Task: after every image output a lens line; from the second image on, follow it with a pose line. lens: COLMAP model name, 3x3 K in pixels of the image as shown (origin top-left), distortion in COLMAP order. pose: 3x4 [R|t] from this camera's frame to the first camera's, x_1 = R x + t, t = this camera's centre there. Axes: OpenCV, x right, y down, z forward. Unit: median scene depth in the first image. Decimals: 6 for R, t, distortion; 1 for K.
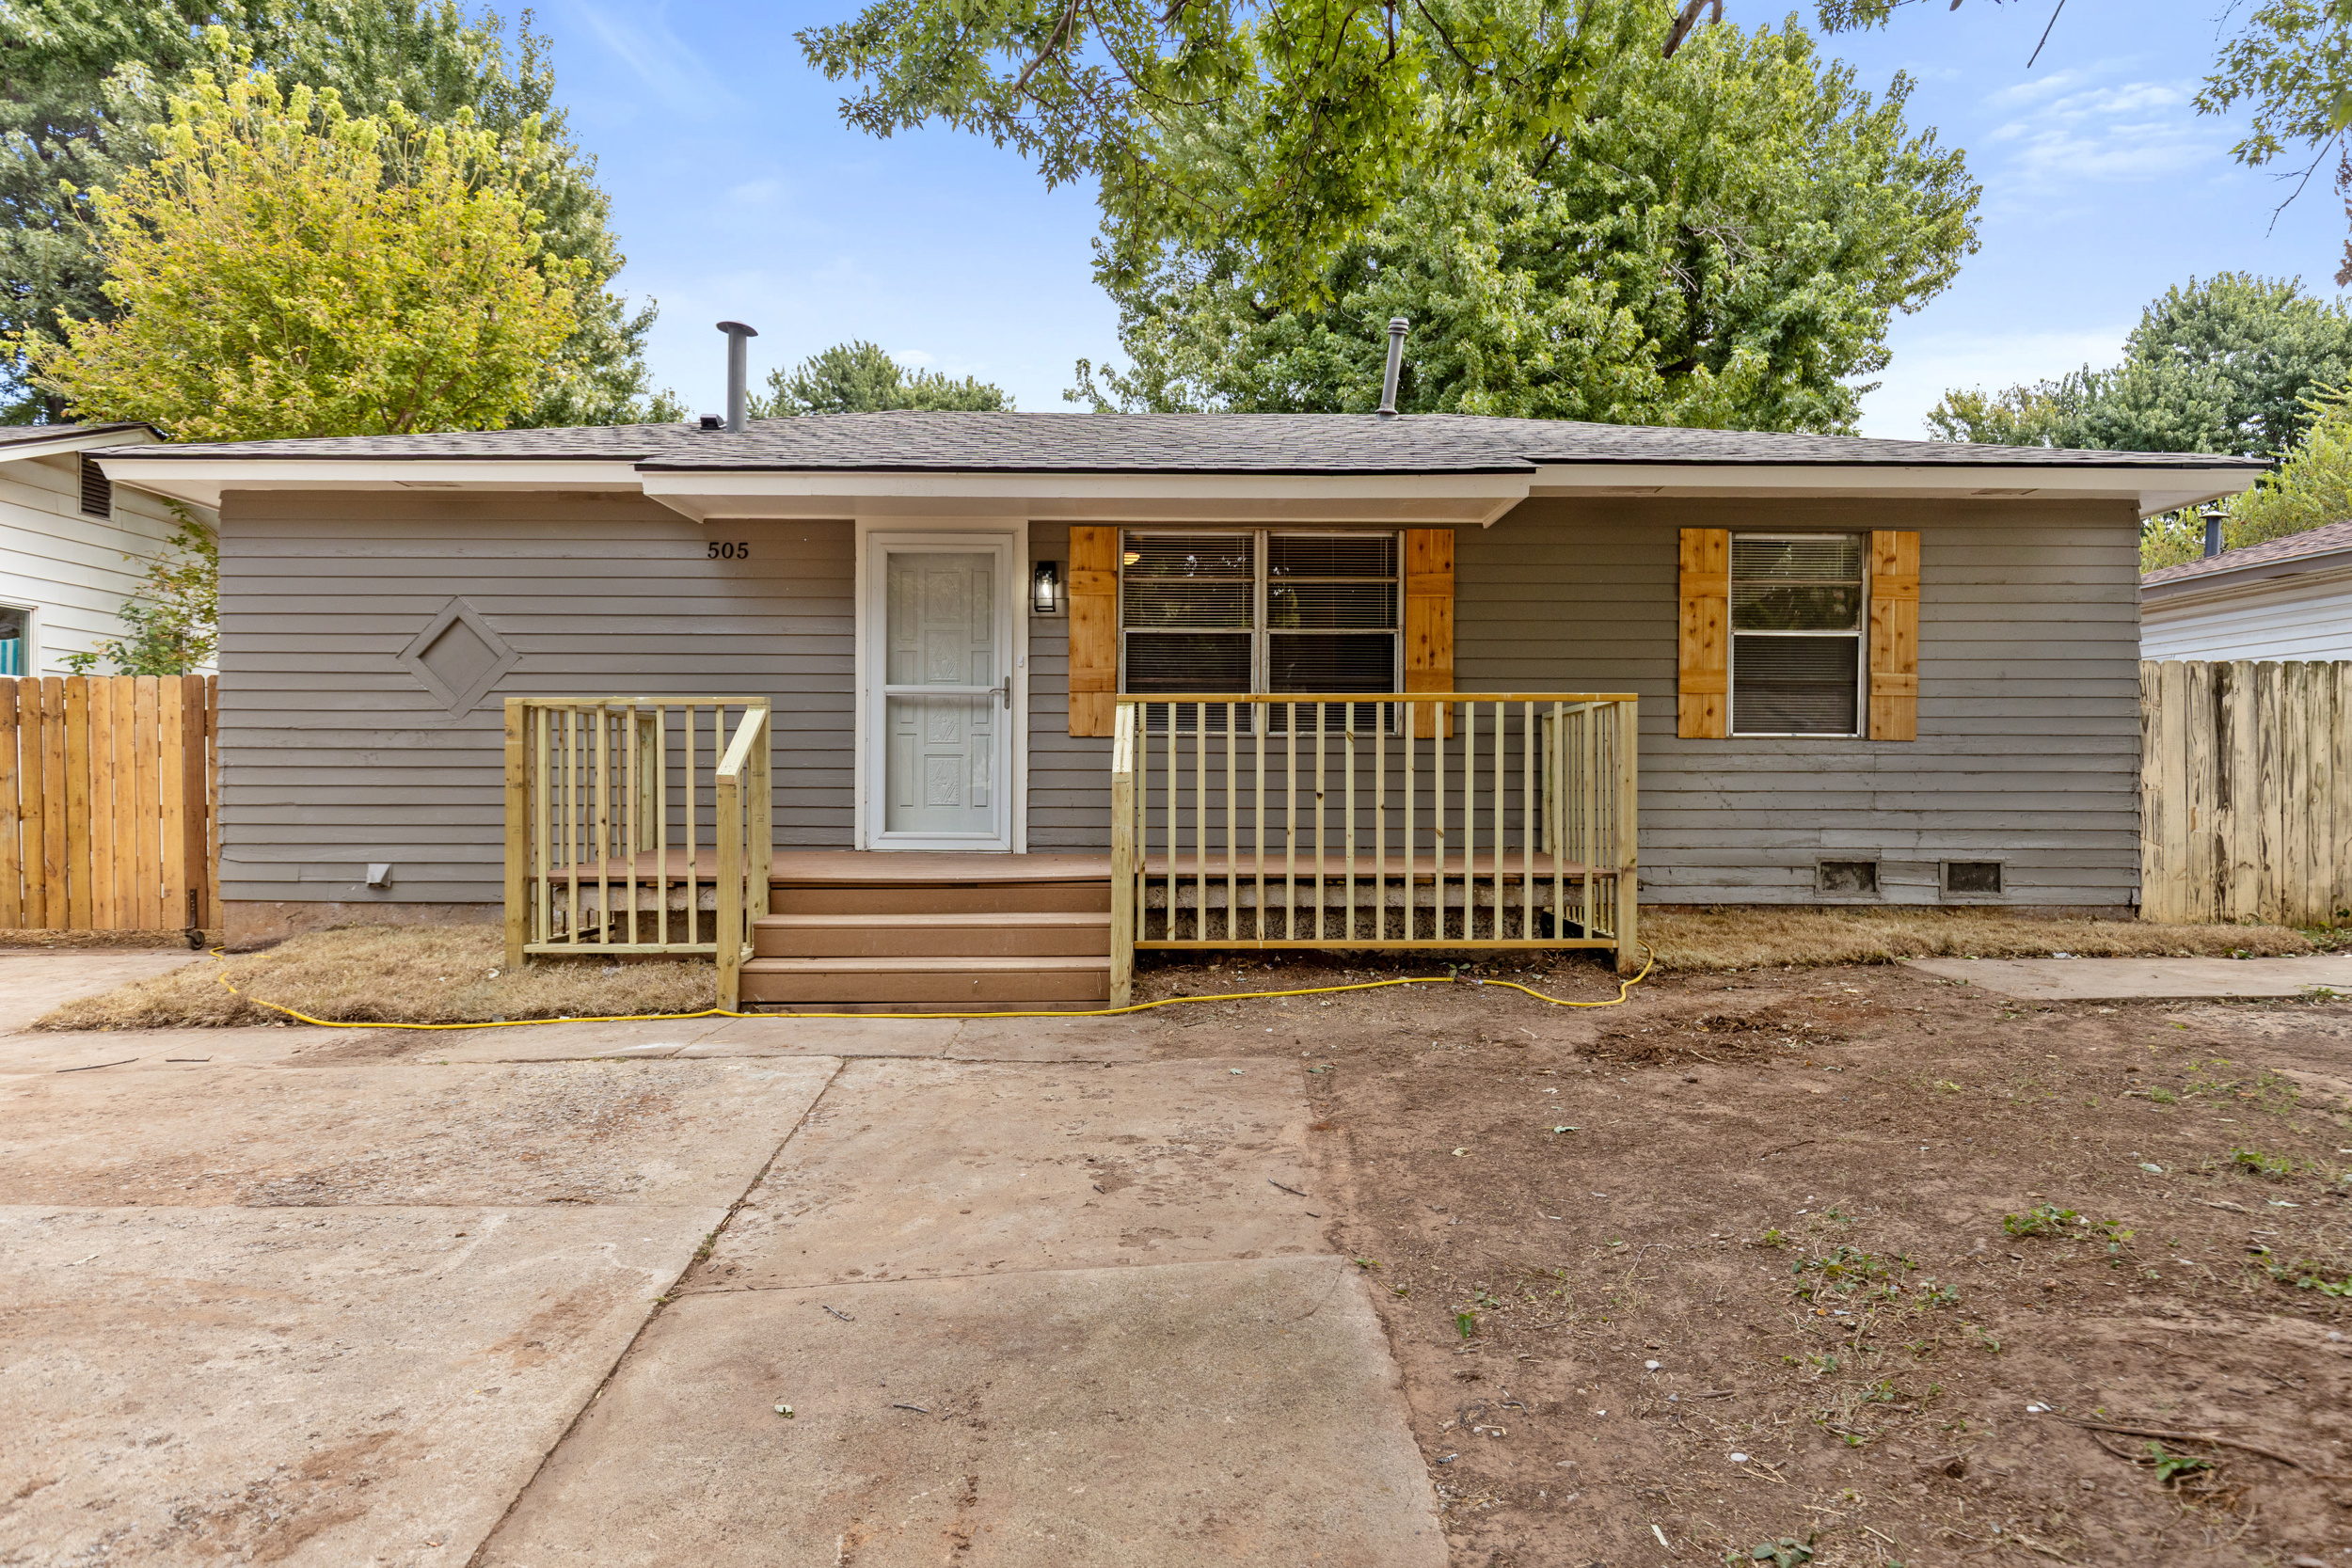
lens RADIAL K [[1400.5, 0, 1175.9], [0, 1400.5, 777.0], [0, 0, 1]] dist [0.014292, 0.000140]
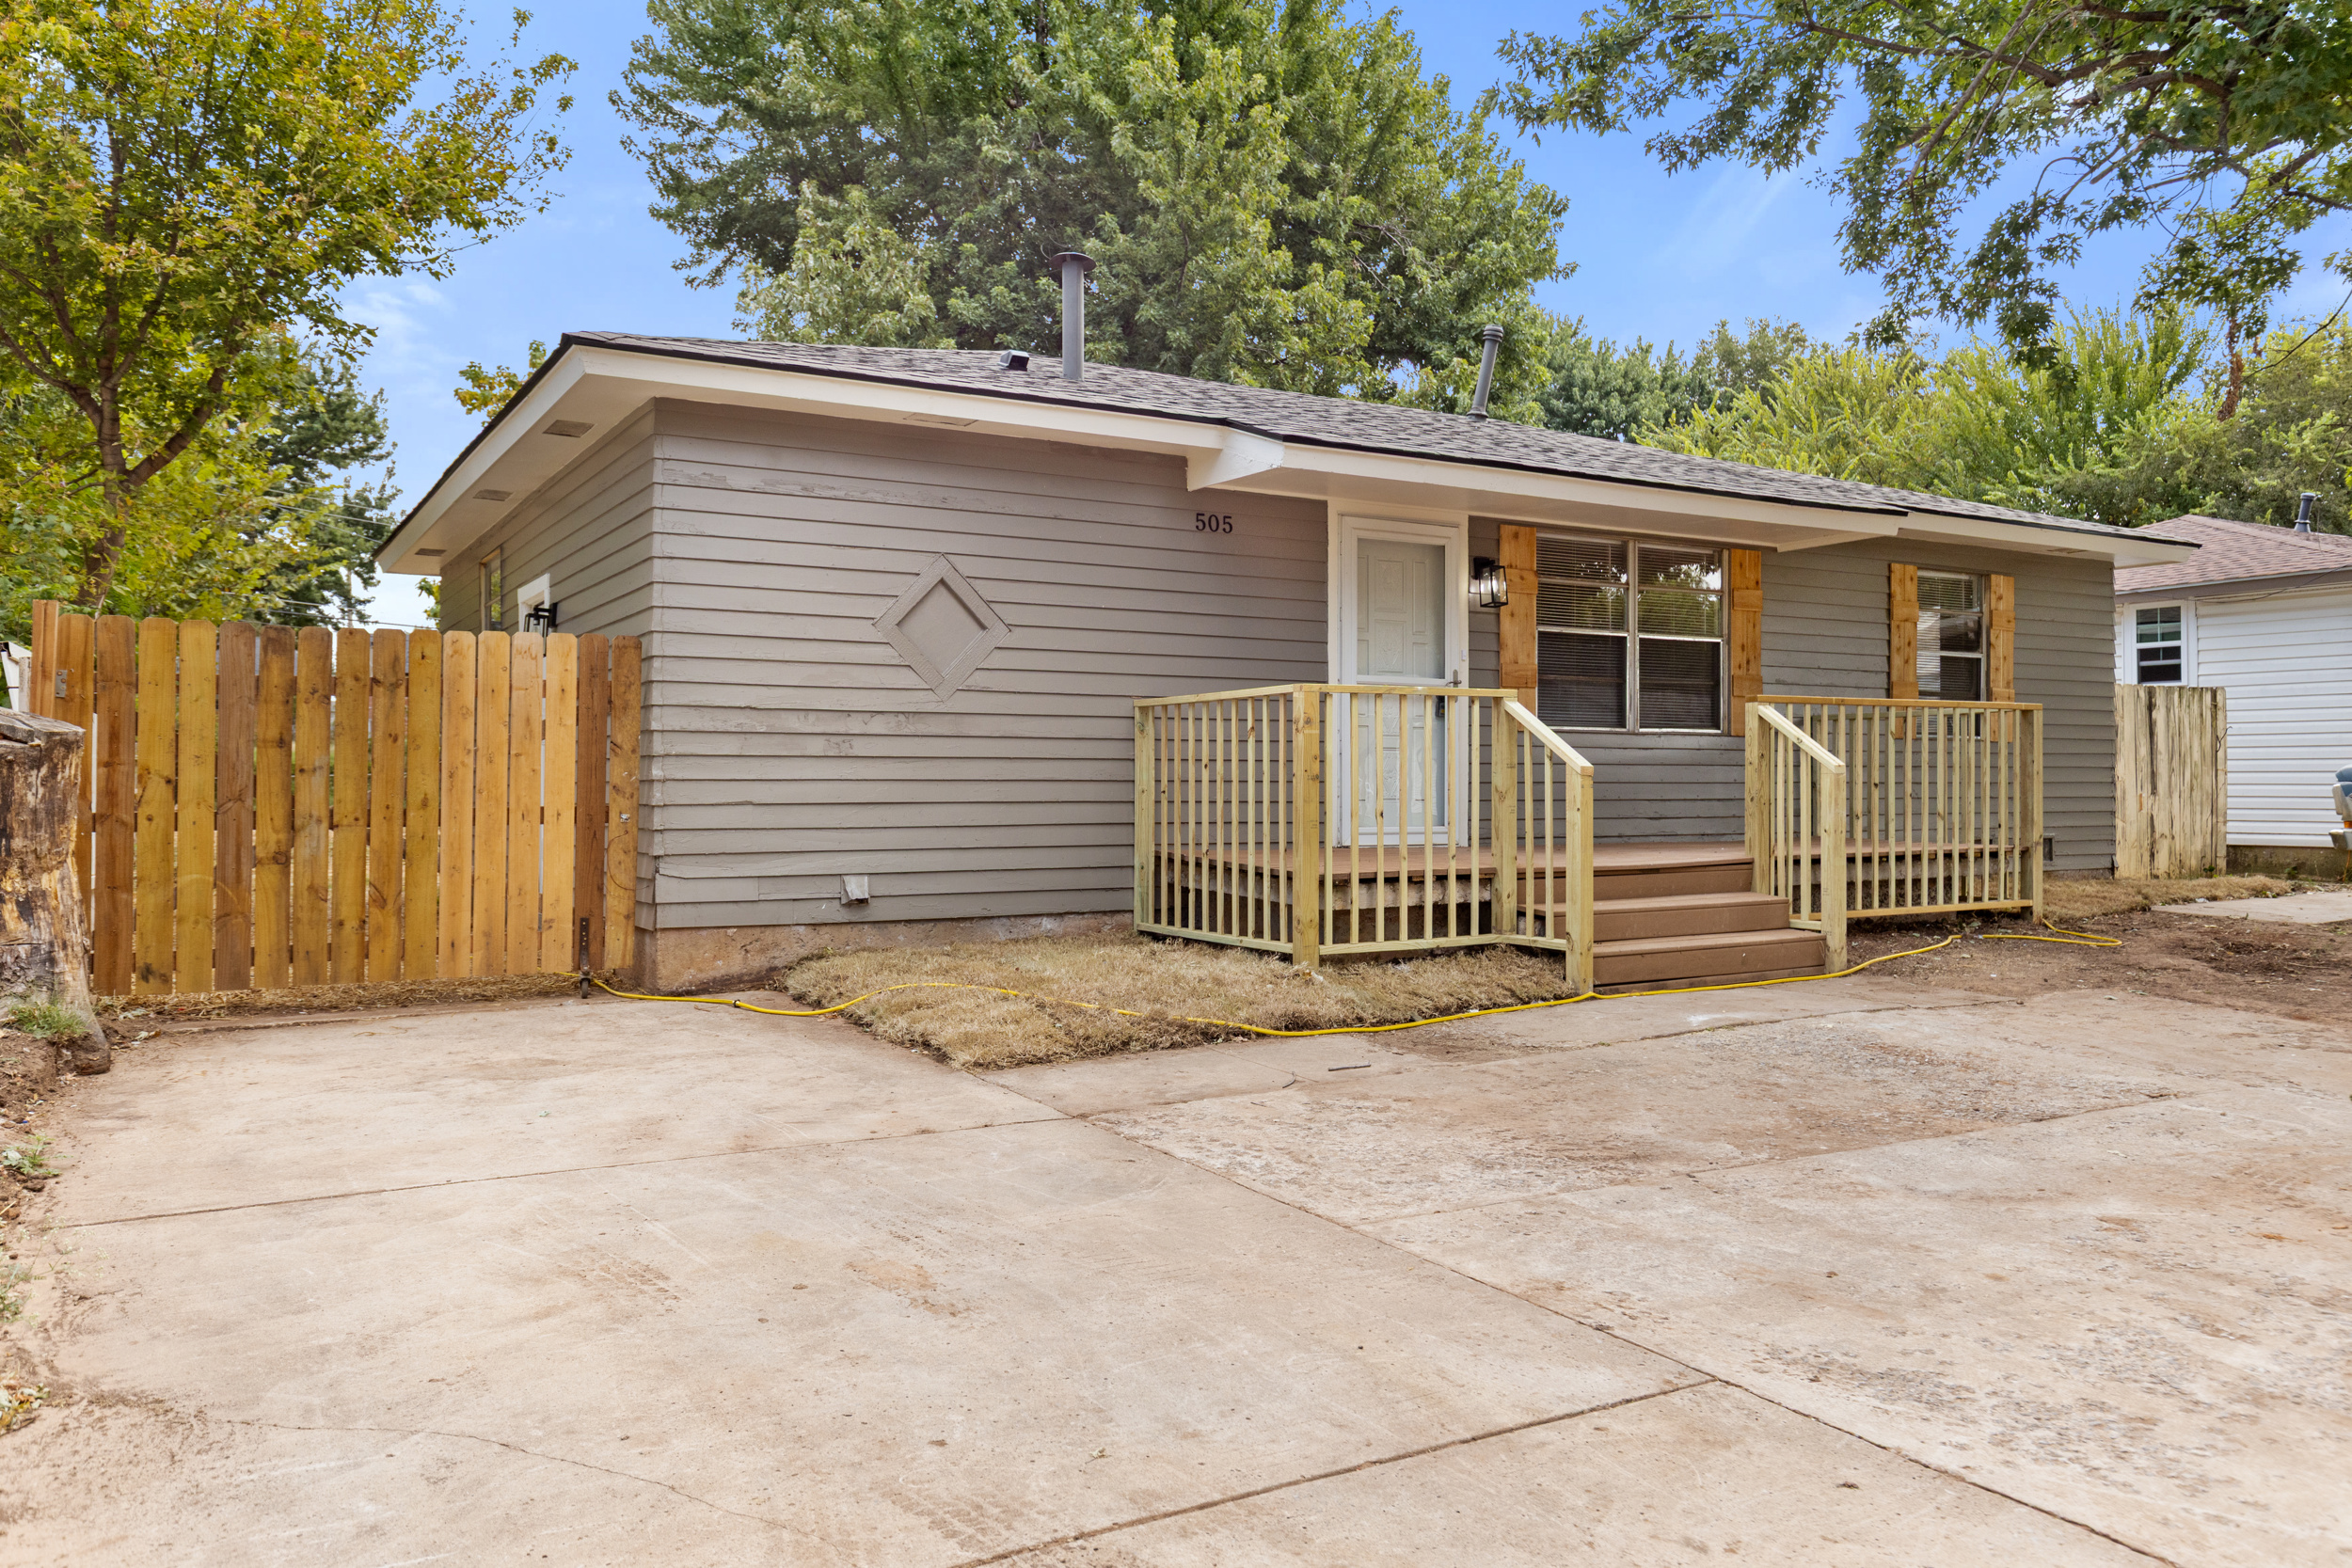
lens RADIAL K [[1717.7, 0, 1180.2], [0, 1717.7, 787.3], [0, 0, 1]] dist [0.035976, 0.002417]
pose [[0.857998, -0.003789, 0.513638, -0.919441], [-0.000801, 0.999962, 0.008714, 0.001588], [-0.513652, -0.007888, 0.857963, 0.045507]]
